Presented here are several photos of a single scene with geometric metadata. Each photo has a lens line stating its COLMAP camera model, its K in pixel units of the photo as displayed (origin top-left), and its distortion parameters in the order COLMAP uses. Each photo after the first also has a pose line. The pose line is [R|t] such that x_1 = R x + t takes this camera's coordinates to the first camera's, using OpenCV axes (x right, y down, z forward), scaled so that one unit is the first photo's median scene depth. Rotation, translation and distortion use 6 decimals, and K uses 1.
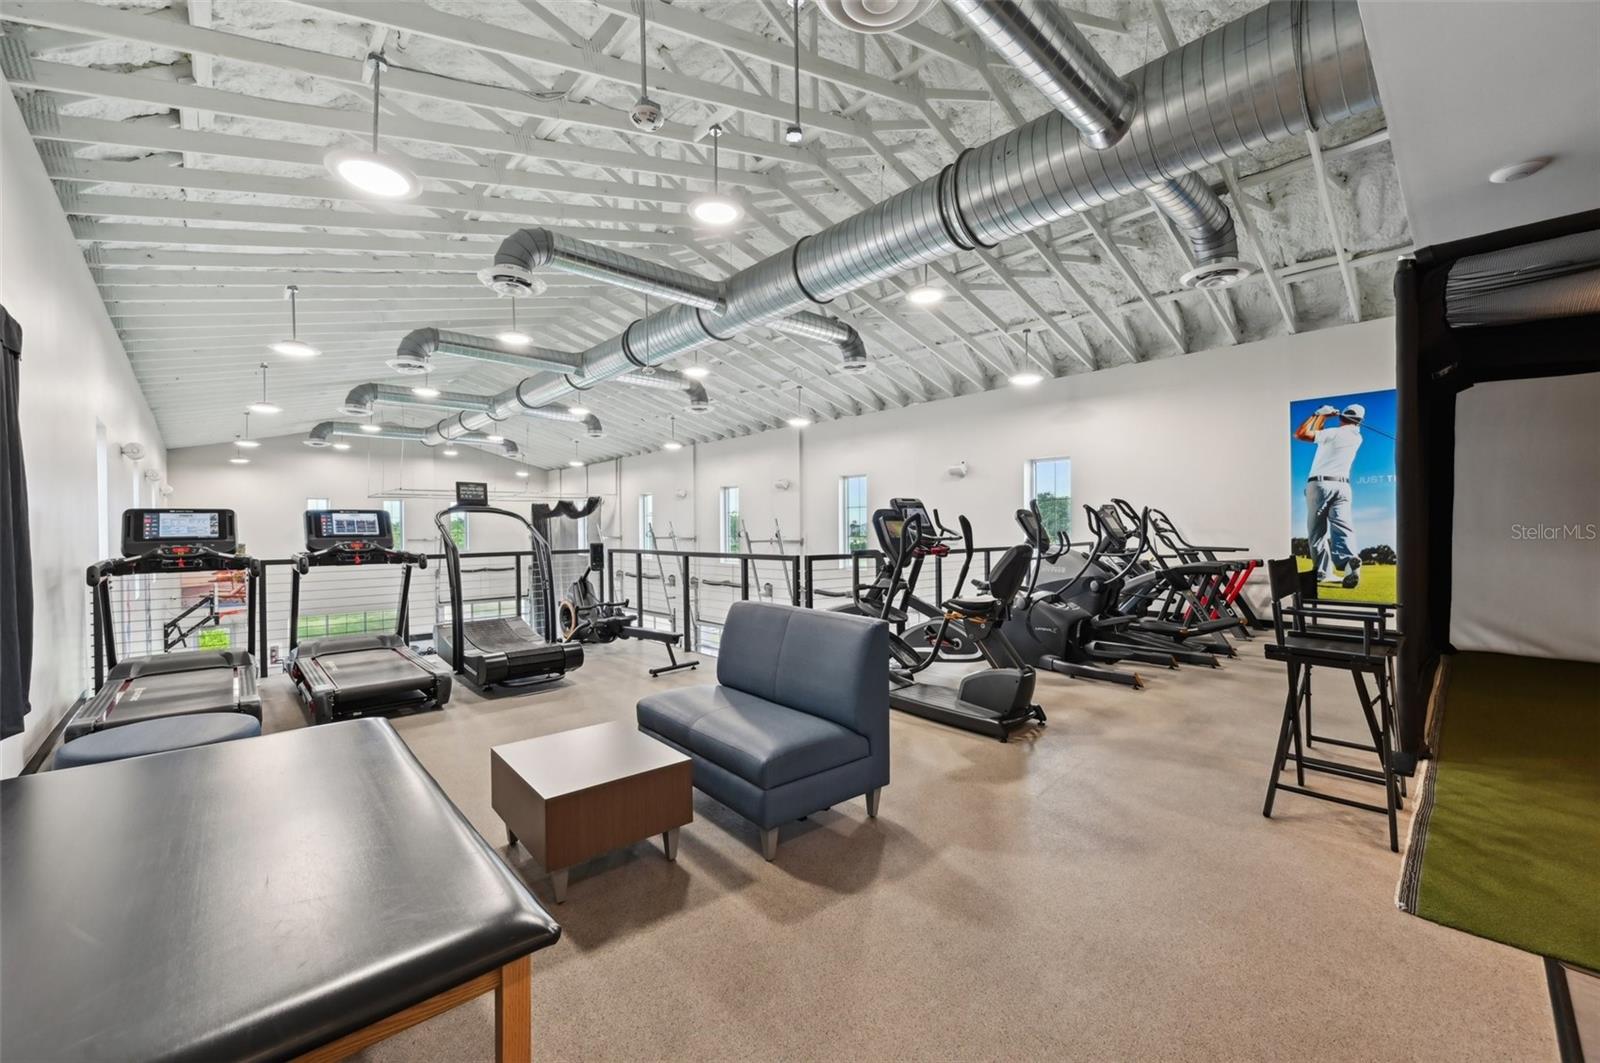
lens RADIAL K [[629.2, 0, 793.0], [0, 629.2, 524.1], [0, 0, 1]] dist [-0.003812, -0.000642]
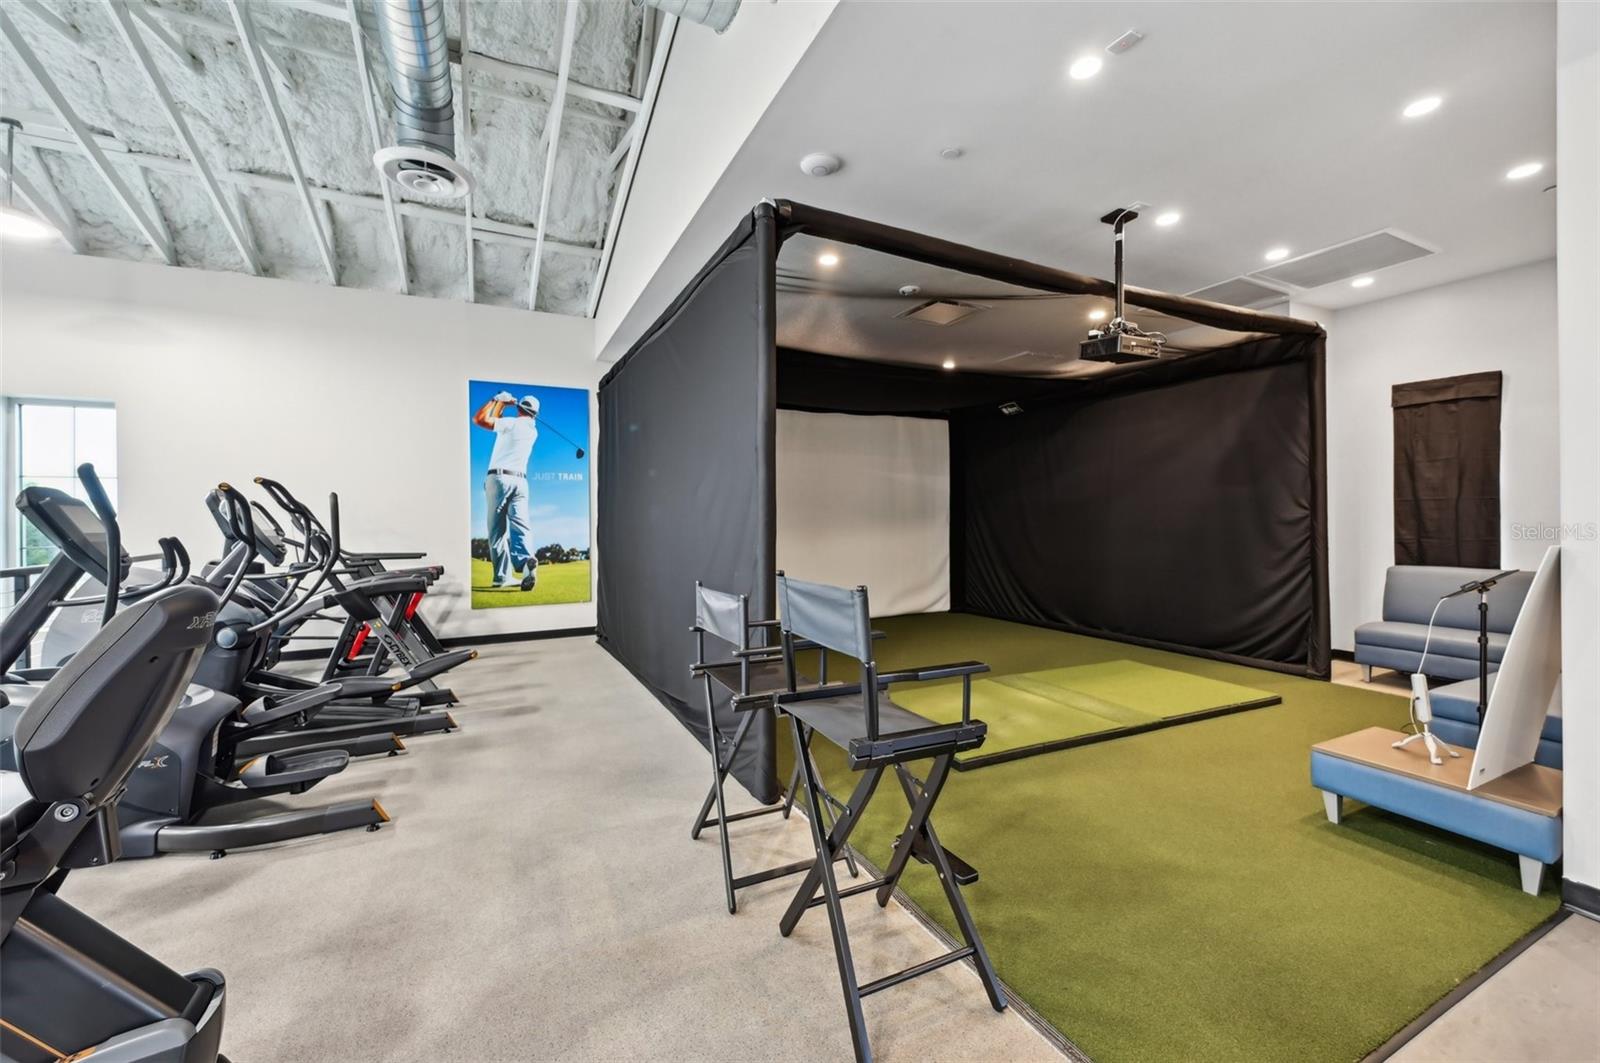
lens RADIAL K [[629.2, 0, 793.0], [0, 629.2, 524.1], [0, 0, 1]] dist [-0.003812, -0.000642]
pose [[0.270181, -0.003005, 0.962805, 0.087710], [-0.000214, 0.999995, 0.003181, -0.000622], [-0.962809, -0.001065, 0.270179, 0.356053]]
